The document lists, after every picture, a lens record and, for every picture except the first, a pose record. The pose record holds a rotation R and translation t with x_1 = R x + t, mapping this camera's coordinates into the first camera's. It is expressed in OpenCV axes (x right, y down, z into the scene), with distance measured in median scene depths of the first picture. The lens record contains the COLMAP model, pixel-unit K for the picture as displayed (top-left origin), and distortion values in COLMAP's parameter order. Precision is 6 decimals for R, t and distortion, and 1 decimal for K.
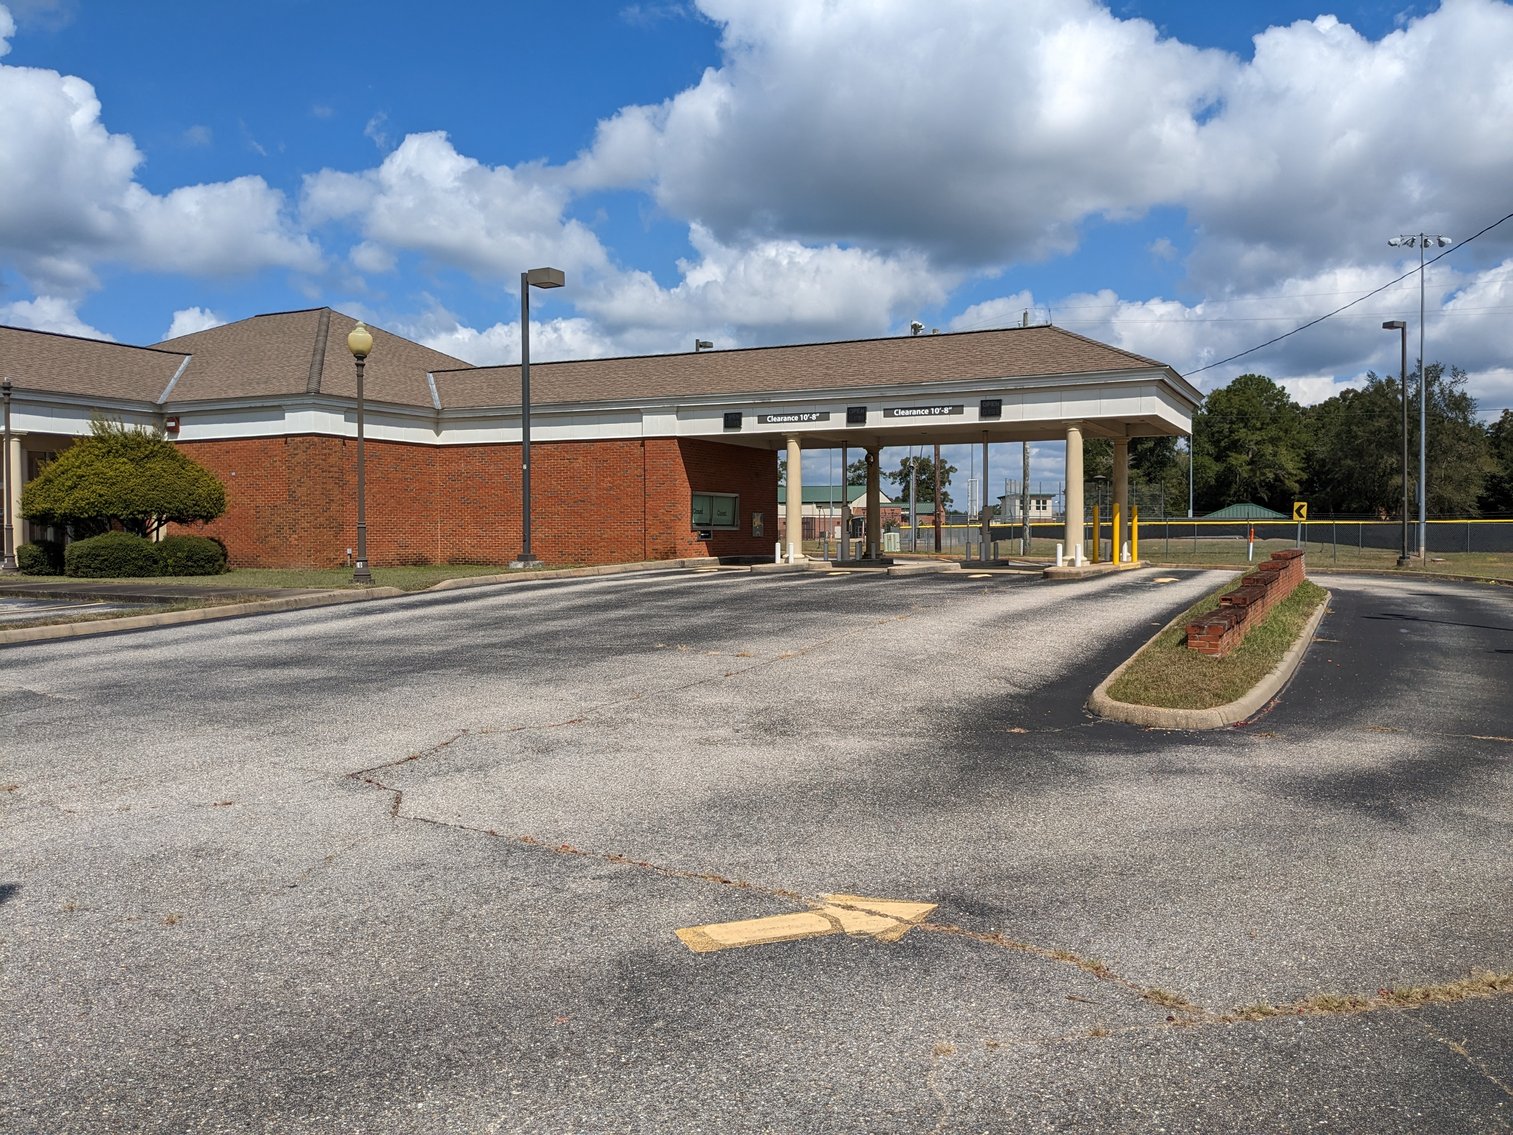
lens RADIAL K [[1206.9, 0, 761.4], [0, 1206.9, 566.1], [0, 0, 1]] dist [0.089611, -0.185643]
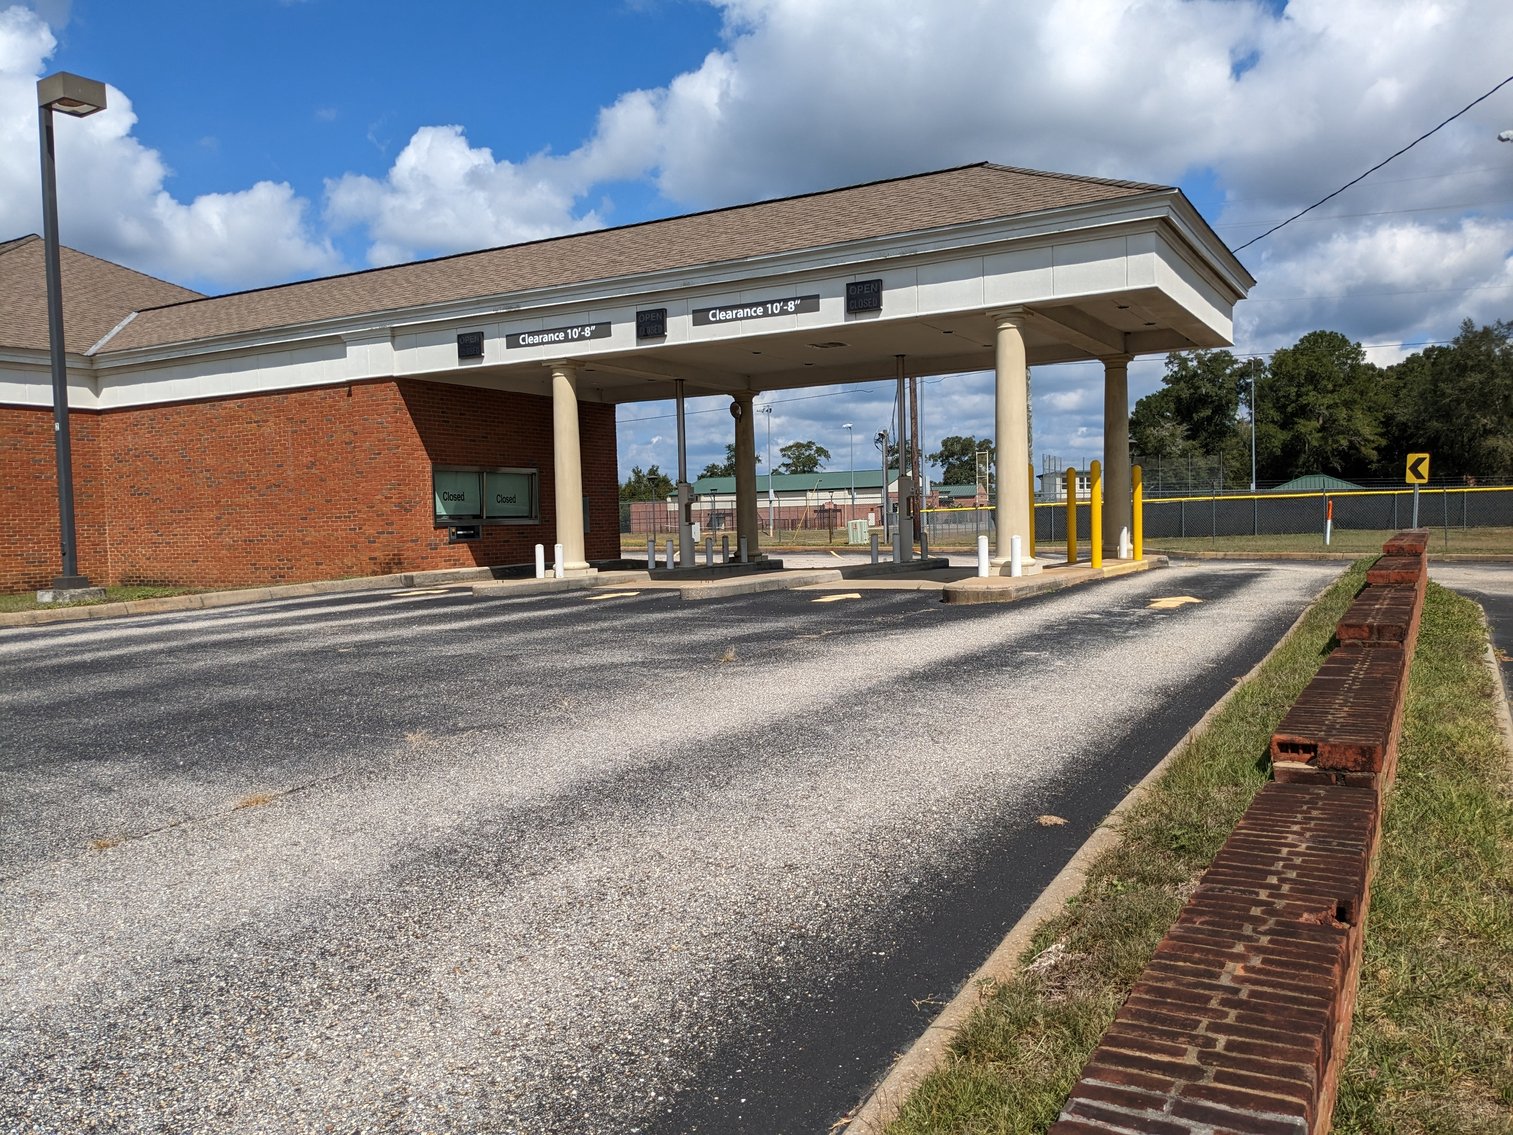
lens RADIAL K [[1211.8, 0, 745.5], [0, 1211.8, 596.0], [0, 0, 1]] dist [0.030304, -0.005623]
pose [[0.997962, -0.023604, -0.059281, 0.143108], [0.025560, 0.999146, 0.032462, -0.009834], [0.058464, -0.033911, 0.997713, 0.373954]]
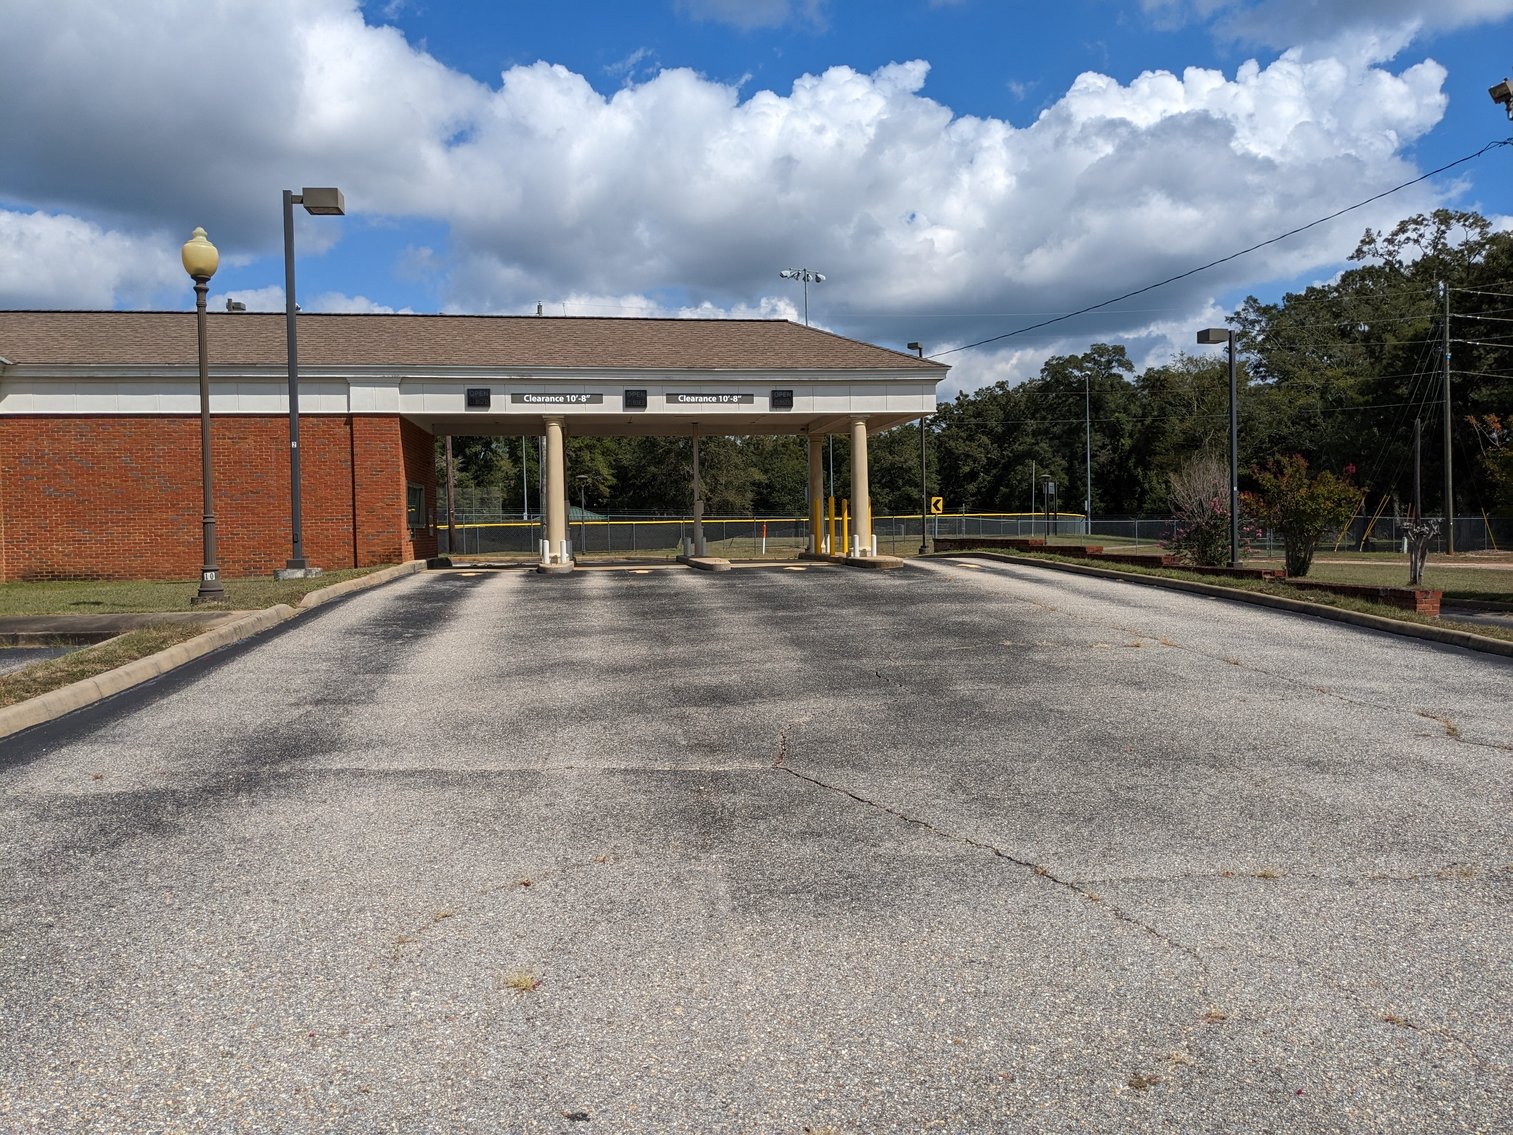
lens RADIAL K [[1206.9, 0, 761.4], [0, 1206.9, 566.1], [0, 0, 1]] dist [0.089611, -0.185643]
pose [[0.821660, -0.029978, 0.569189, -0.336969], [0.032216, 0.999462, 0.006134, -0.000752], [-0.569067, 0.013297, 0.822184, 0.176965]]
